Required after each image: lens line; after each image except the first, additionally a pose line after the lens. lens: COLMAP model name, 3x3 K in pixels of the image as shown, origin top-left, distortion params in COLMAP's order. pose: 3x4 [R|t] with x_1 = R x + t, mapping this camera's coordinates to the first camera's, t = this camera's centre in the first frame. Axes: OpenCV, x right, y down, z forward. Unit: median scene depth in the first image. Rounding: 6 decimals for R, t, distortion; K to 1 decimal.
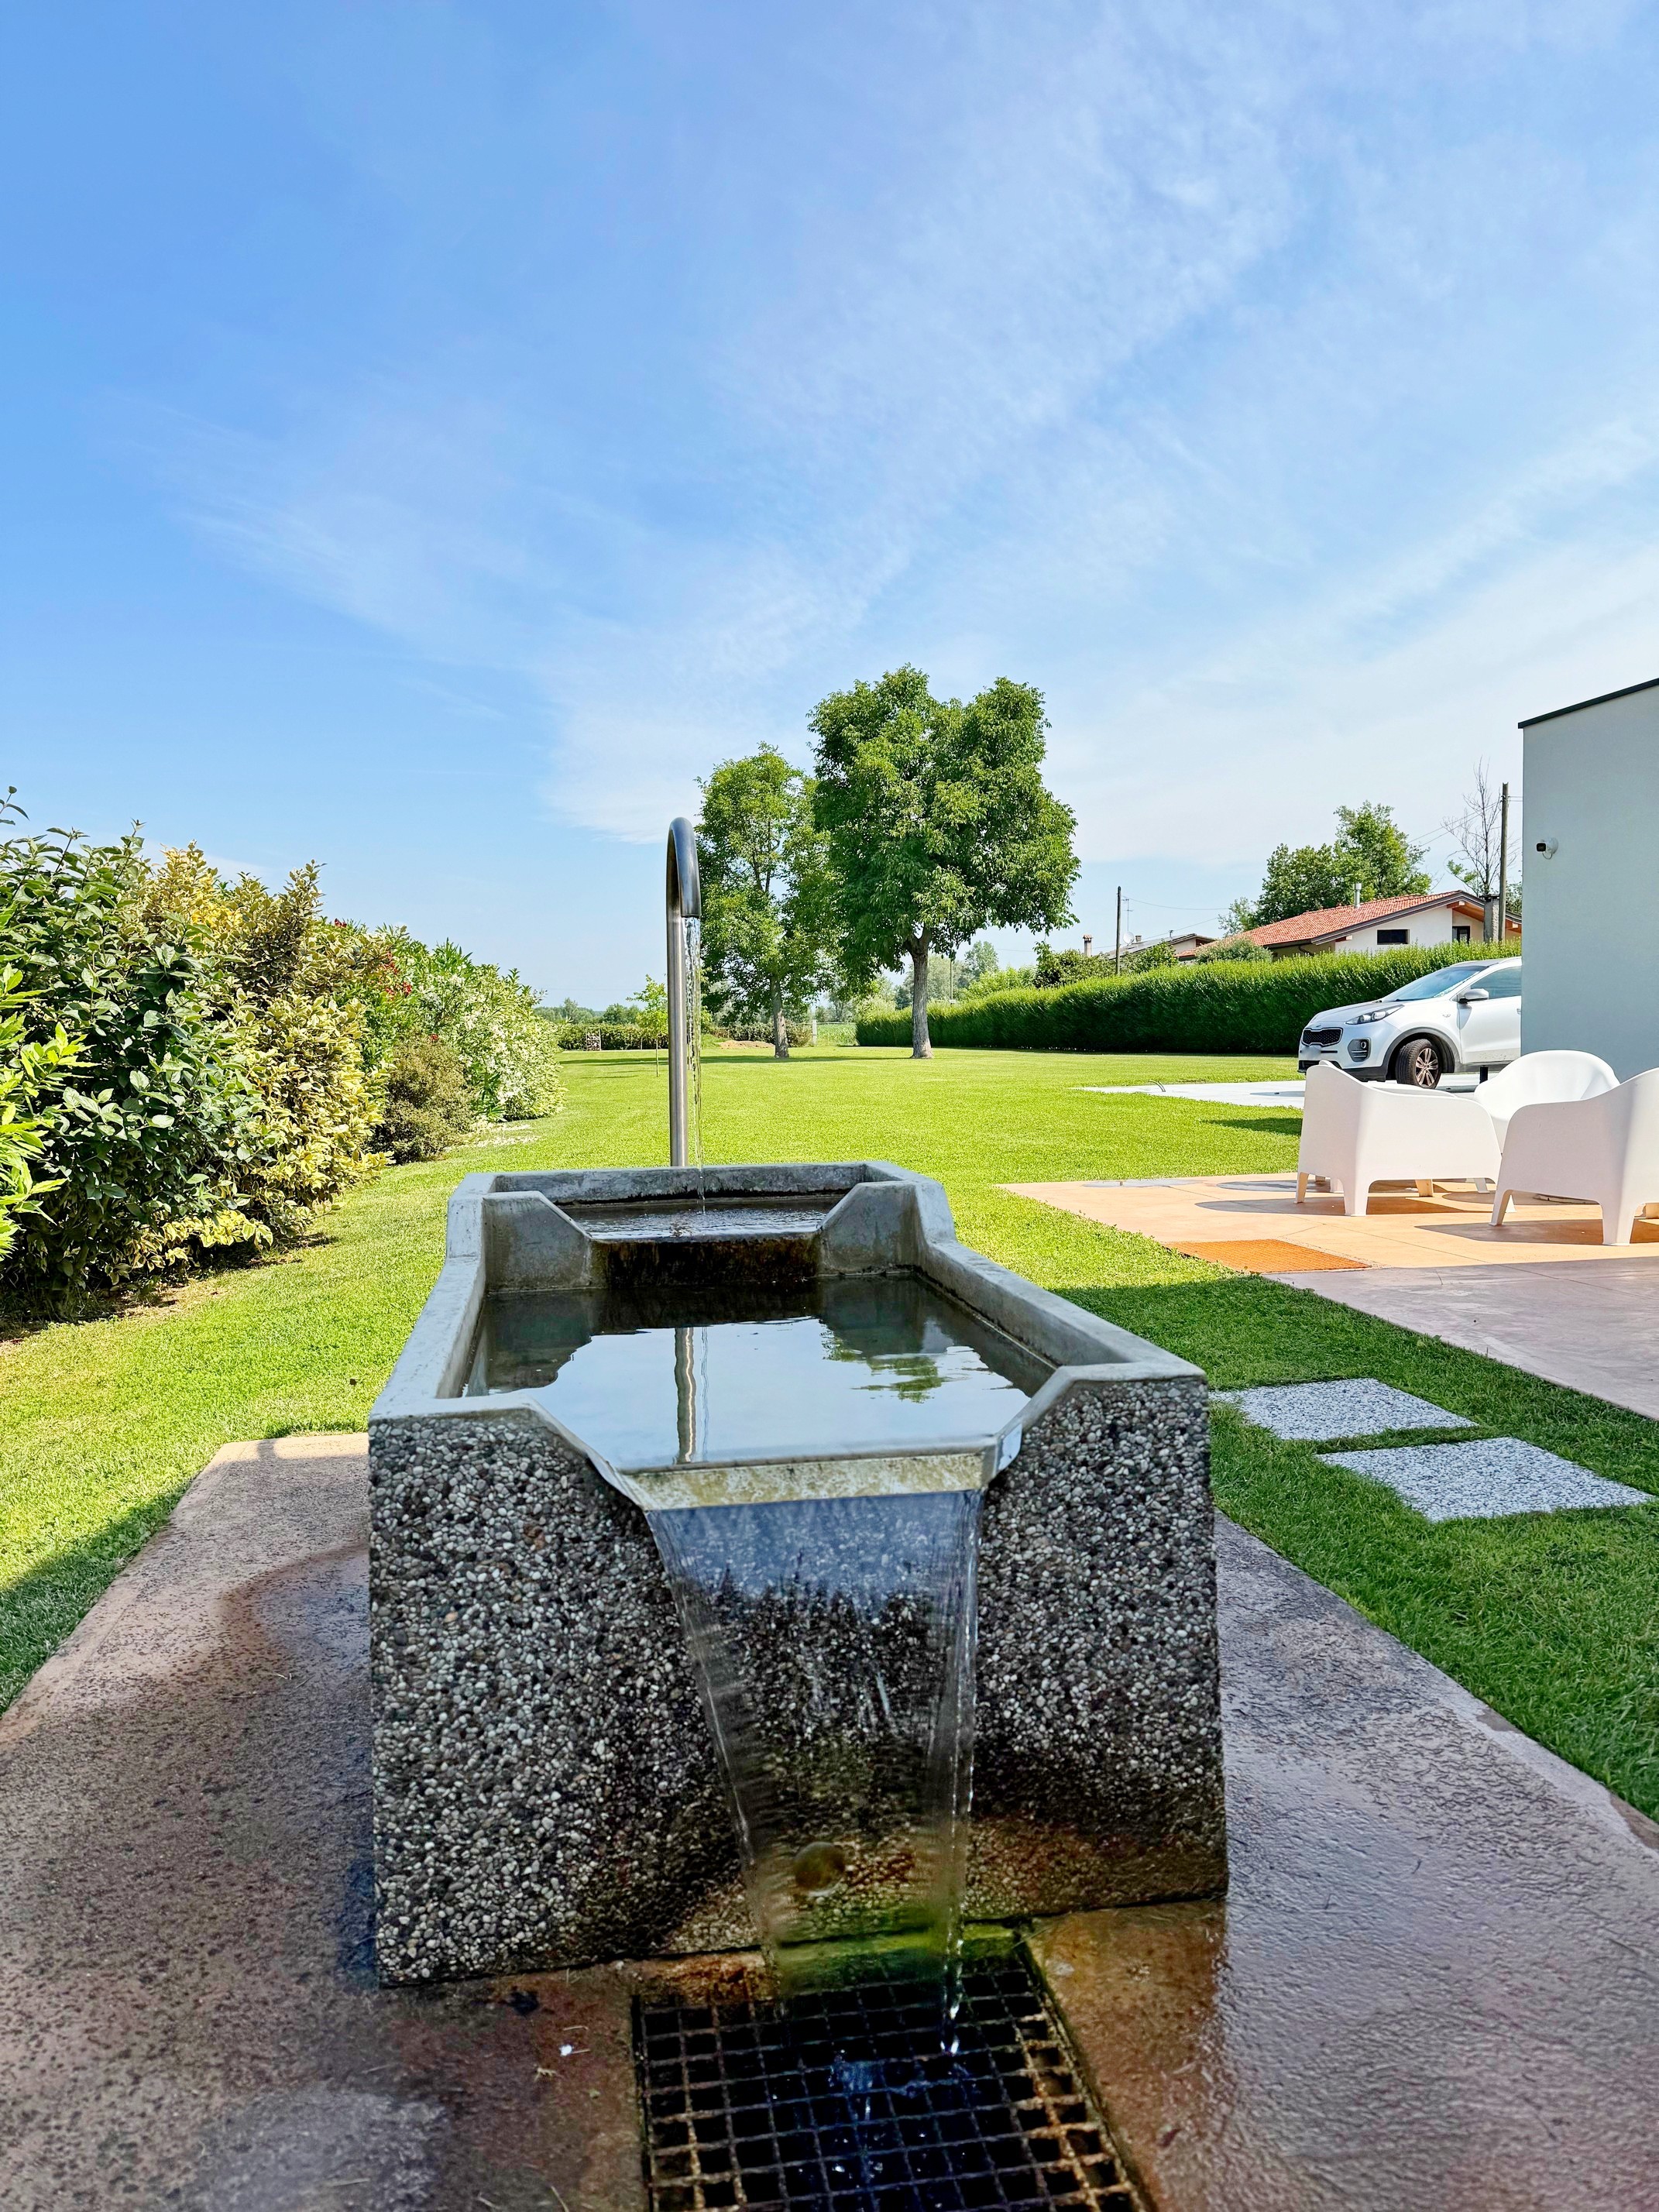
lens RADIAL K [[1563.9, 0, 829.5], [0, 1563.9, 1106.0], [0, 0, 1]] dist [0.148902, -0.225443]
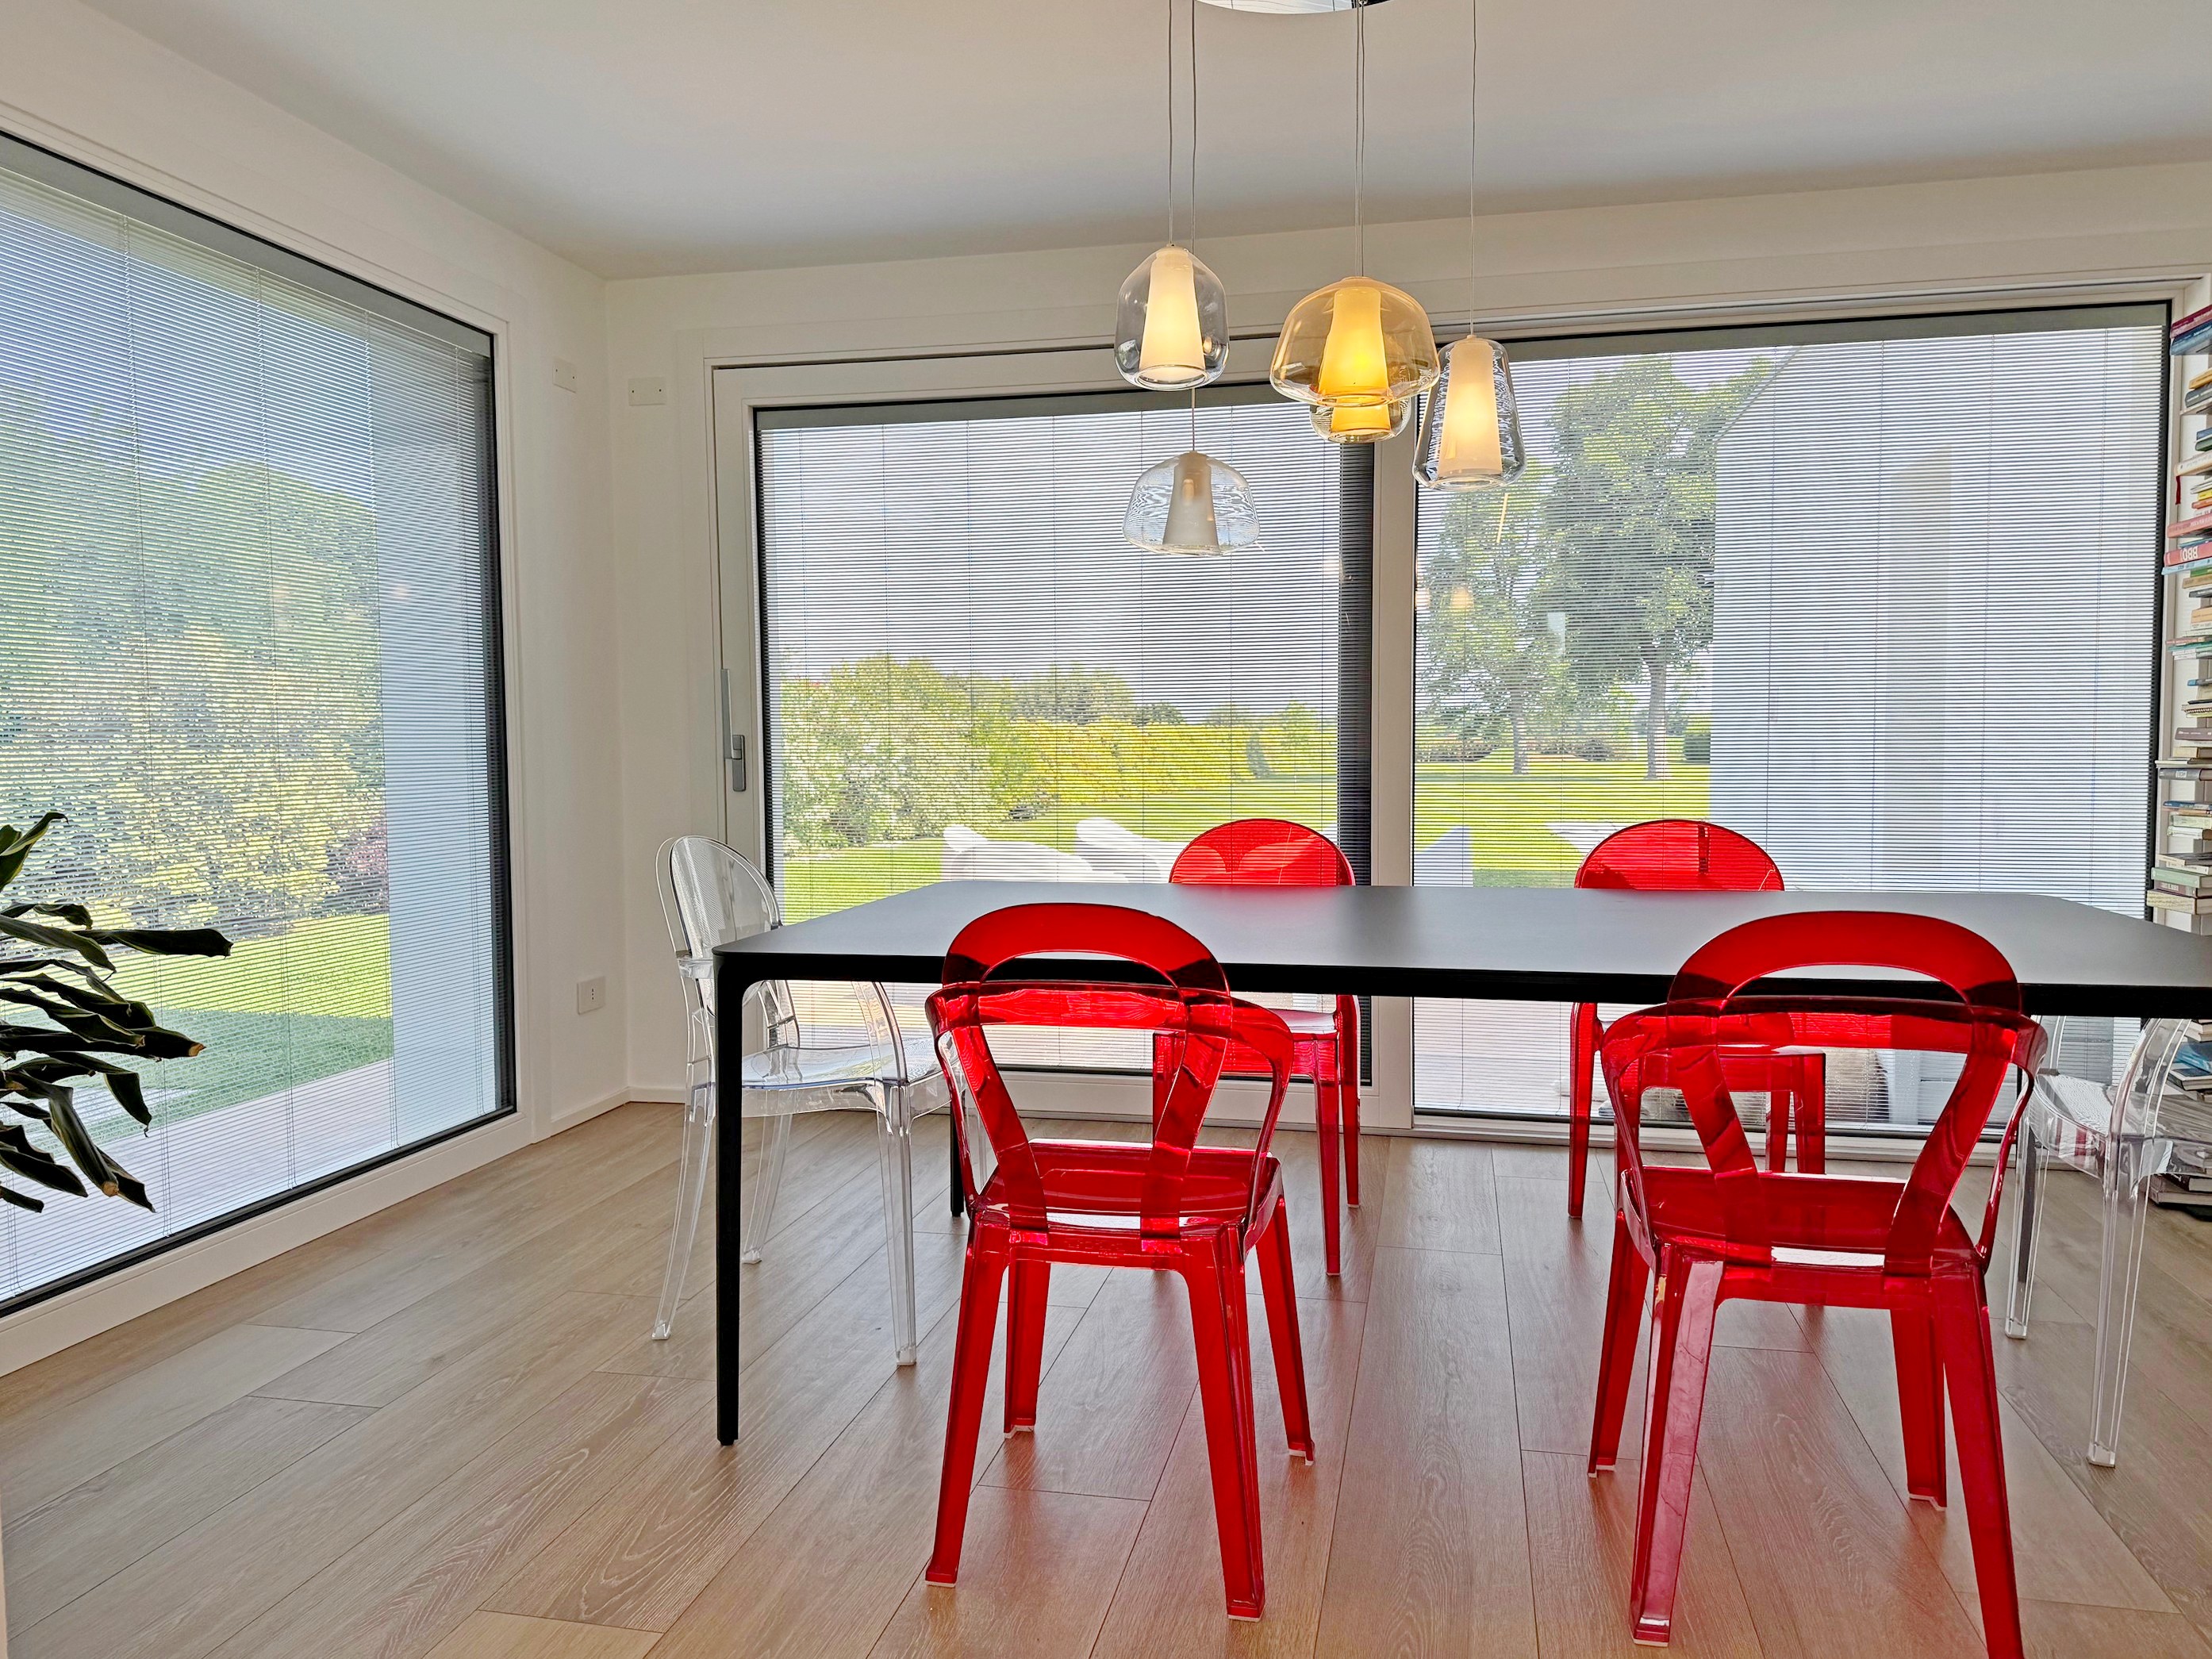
lens RADIAL K [[1563.9, 0, 1116.6], [0, 1563.9, 827.8], [0, 0, 1]] dist [0.148902, -0.225443]
pose [[0.925946, 0.033352, -0.376181, 0.120040], [-0.029968, 0.999441, 0.014845, -0.006422], [0.376466, -0.002473, 0.926427, 0.027700]]
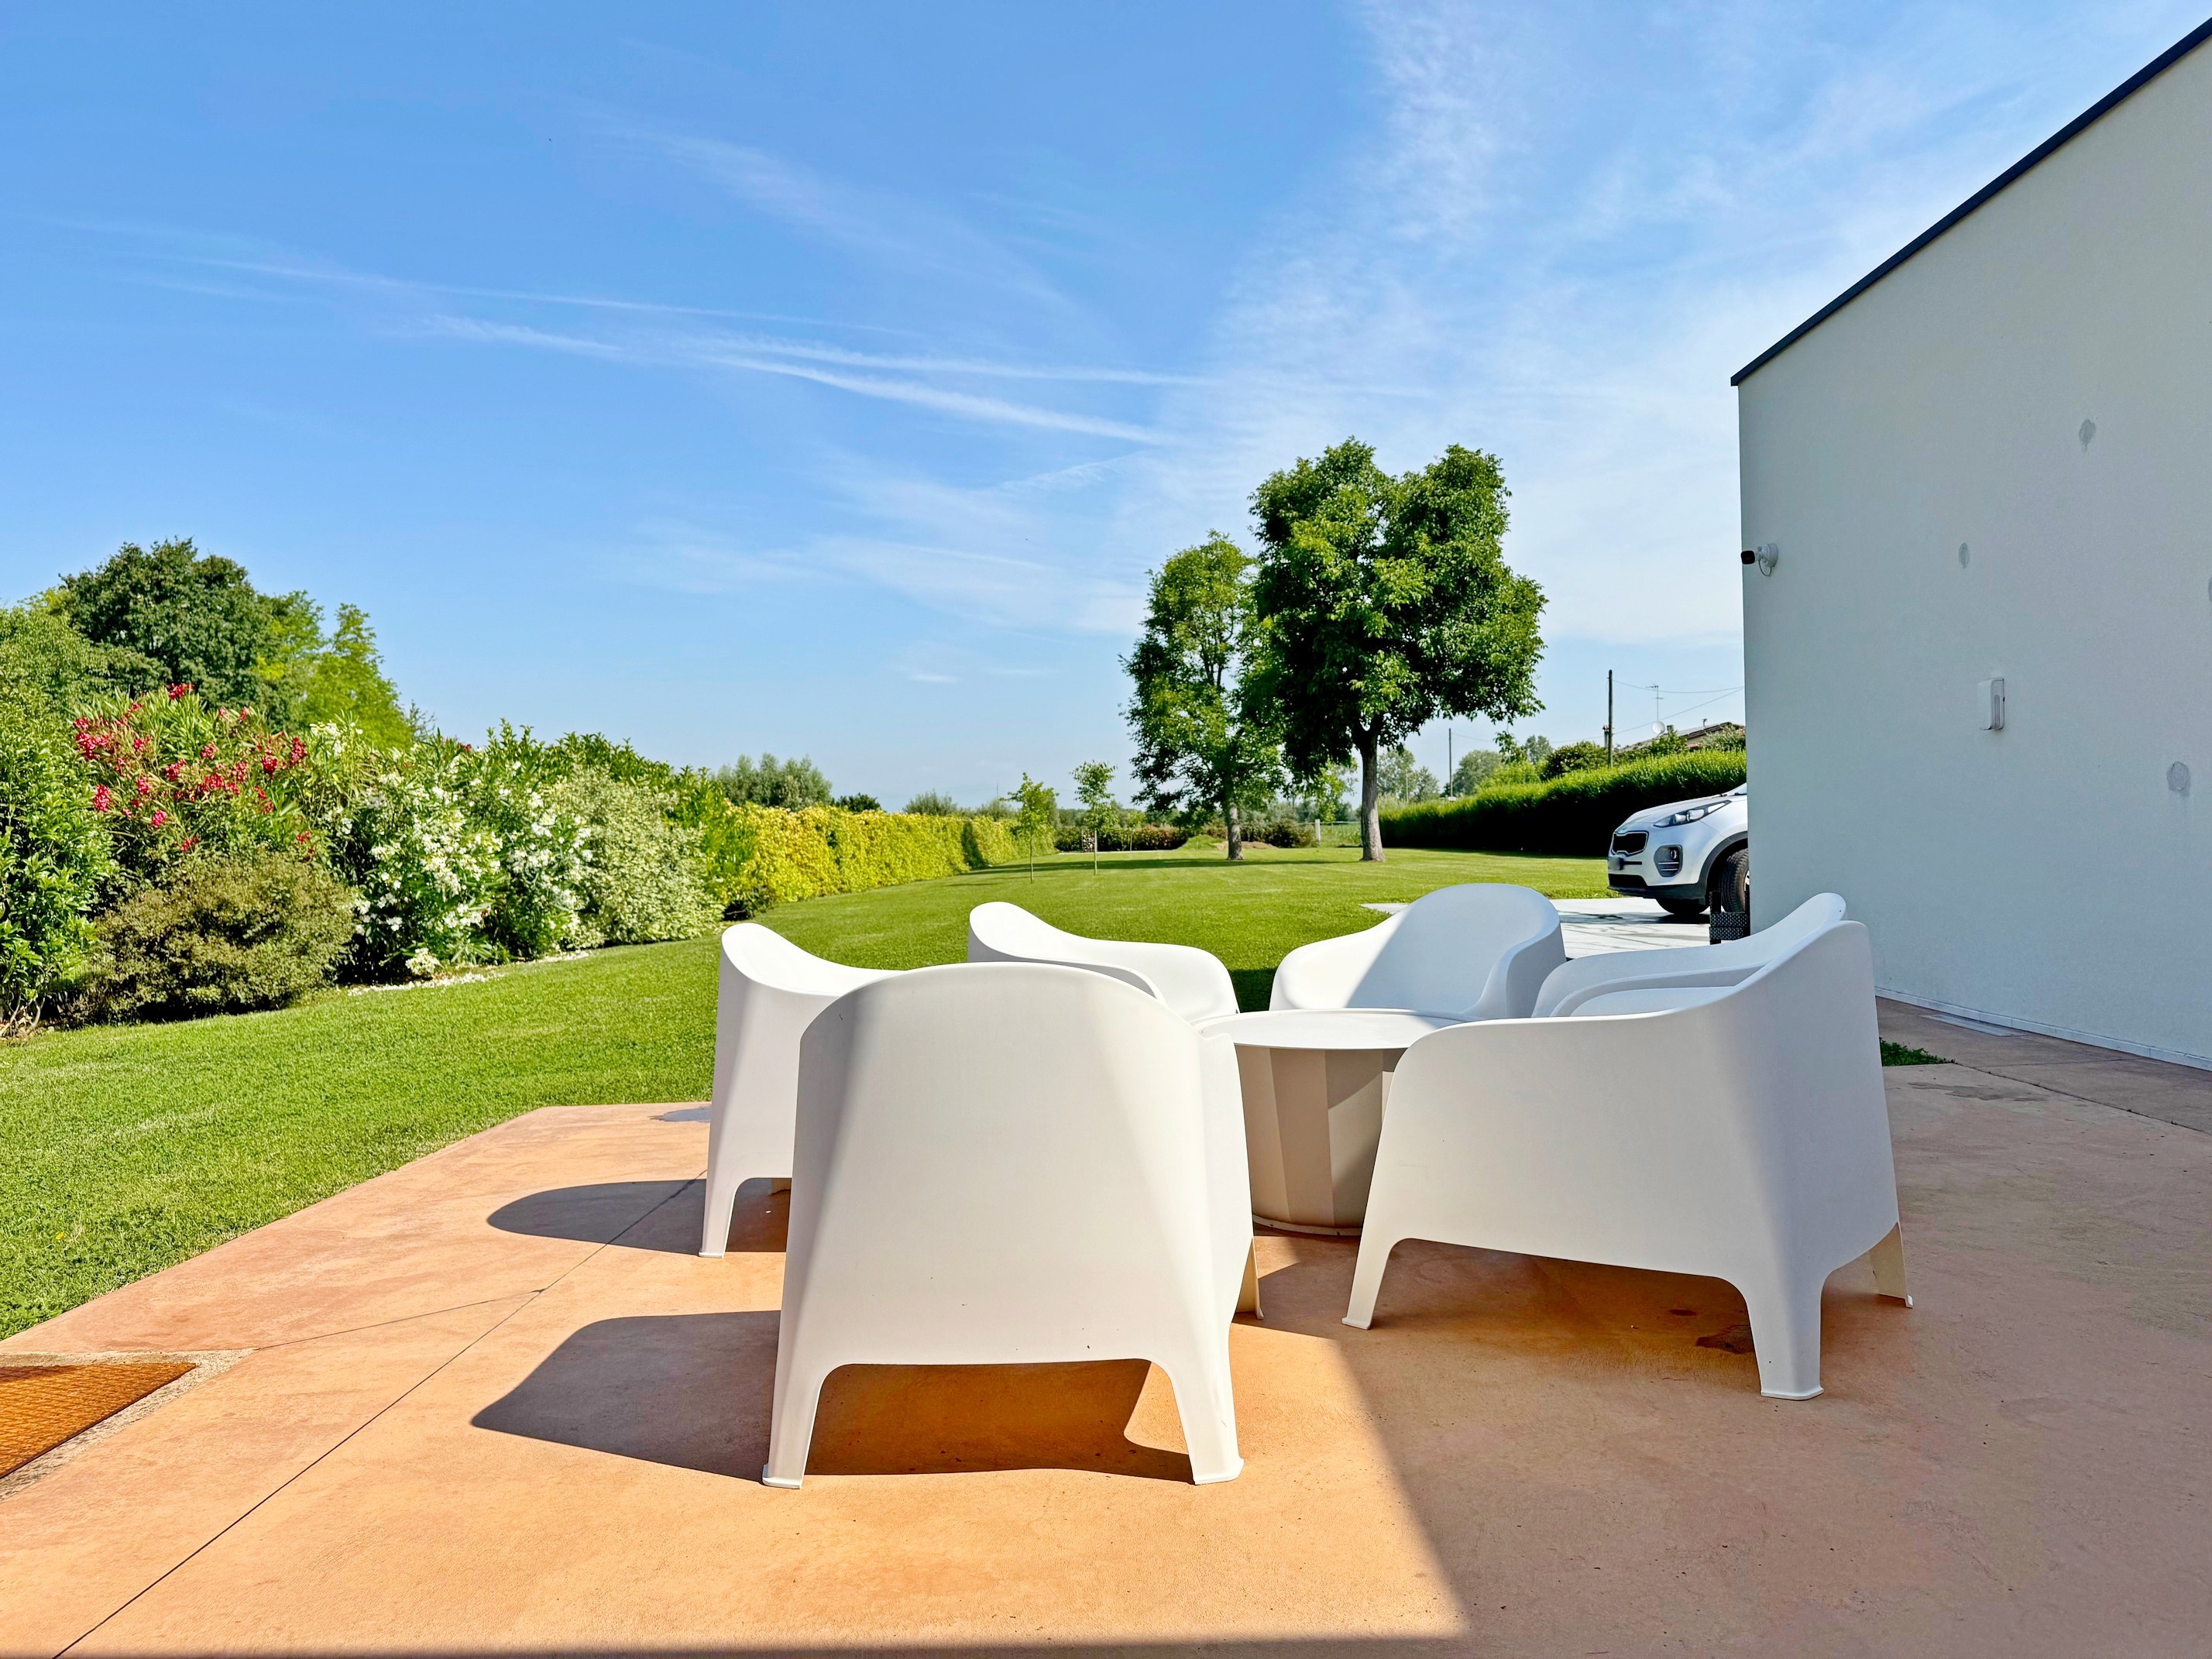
lens RADIAL K [[1542.0, 0, 1091.6], [0, 1542.0, 822.6], [0, 0, 1]] dist [0.108443, -0.219933]
pose [[0.979329, -0.006008, -0.202185, 0.083443], [-0.004694, 0.998615, -0.052408, -0.005272], [0.202220, 0.052274, 0.977944, 0.088773]]
